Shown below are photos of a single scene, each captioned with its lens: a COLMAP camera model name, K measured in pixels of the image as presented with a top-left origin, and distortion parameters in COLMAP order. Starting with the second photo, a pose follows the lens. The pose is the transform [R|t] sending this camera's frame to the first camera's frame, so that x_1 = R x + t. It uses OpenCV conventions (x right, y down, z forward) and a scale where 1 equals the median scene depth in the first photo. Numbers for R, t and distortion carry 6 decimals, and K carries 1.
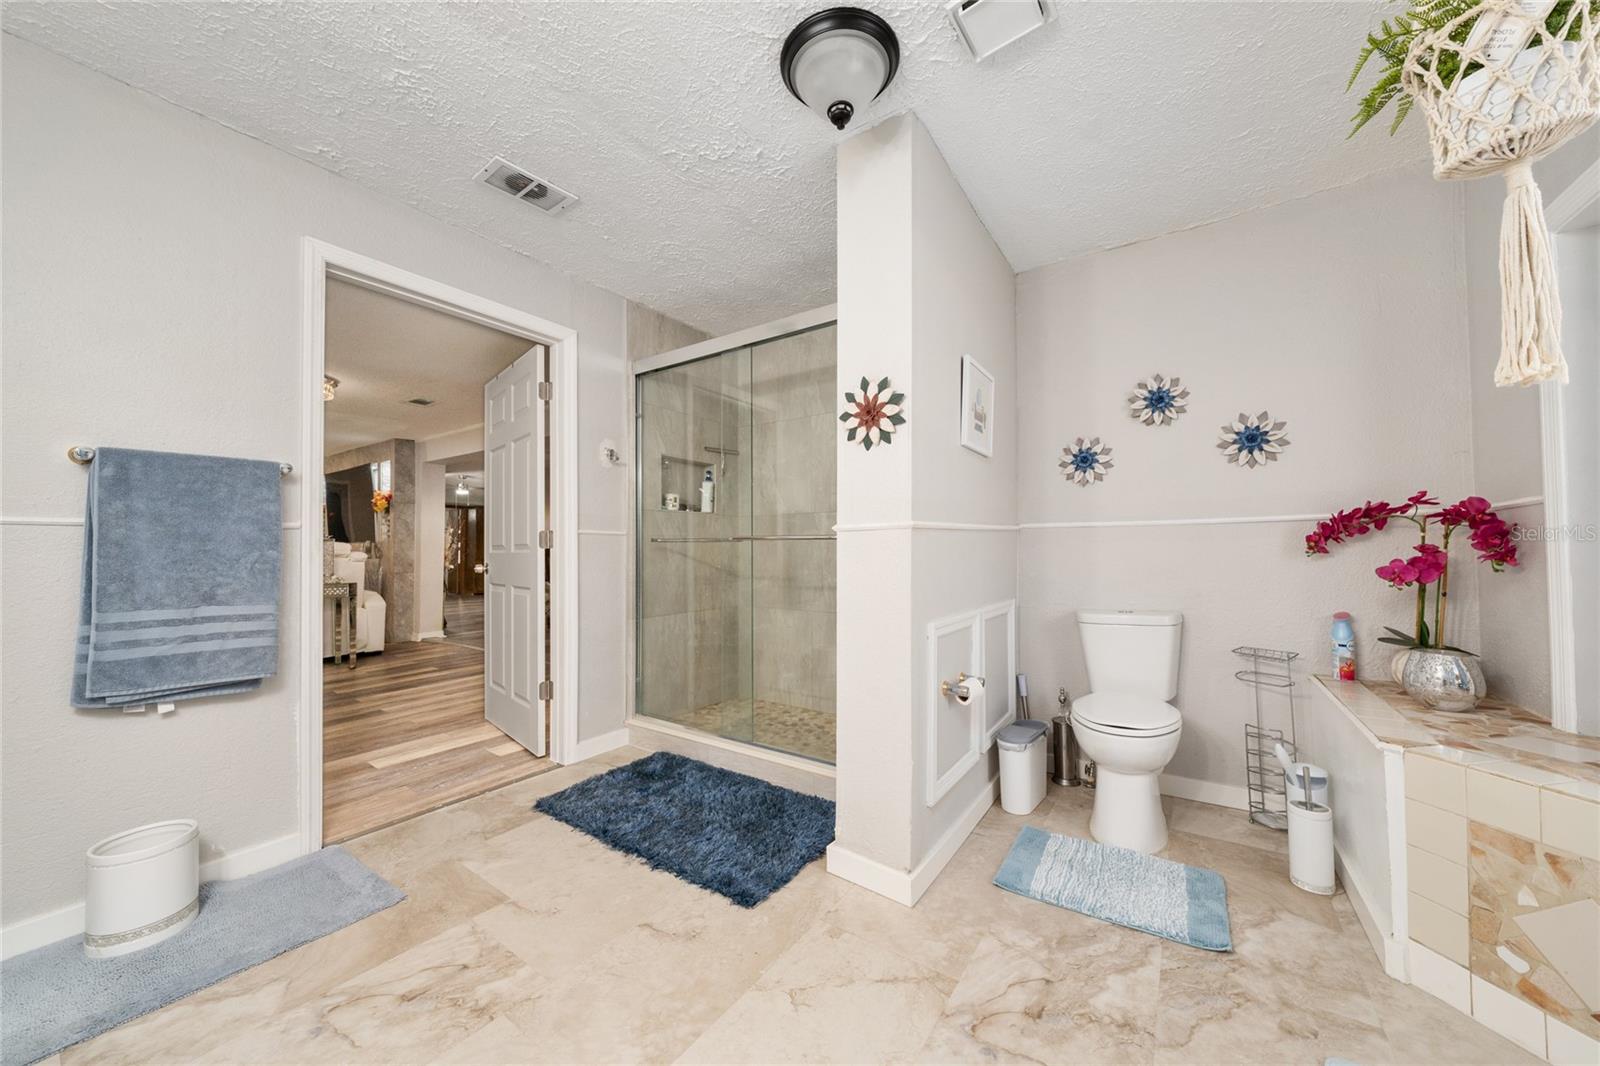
lens RADIAL K [[568.3, 0, 793.4], [0, 568.3, 536.5], [0, 0, 1]] dist [0.003393, 0.000215]
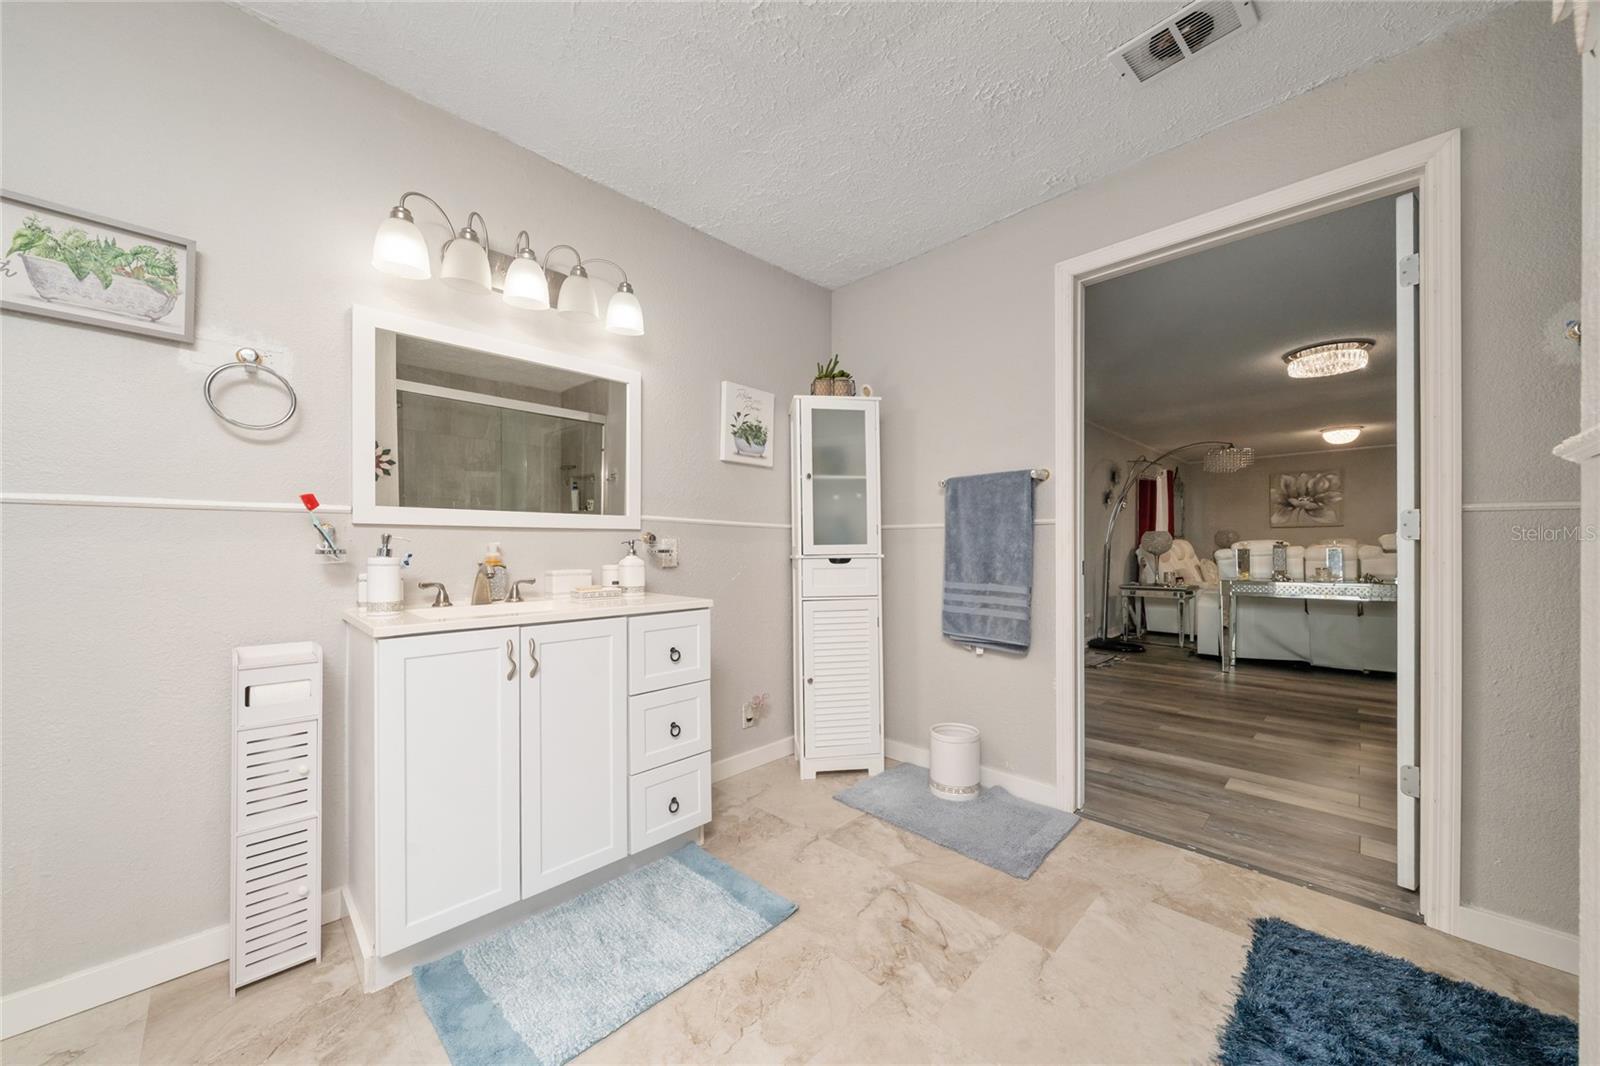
lens RADIAL K [[568.3, 0, 795.0], [0, 568.3, 546.2], [0, 0, 1]] dist [0.003393, 0.000215]
pose [[-0.156664, 0.004672, -0.987641, 0.375134], [0.022529, 0.999746, 0.001156, 0.020339], [0.987395, -0.022070, -0.156729, 0.717977]]
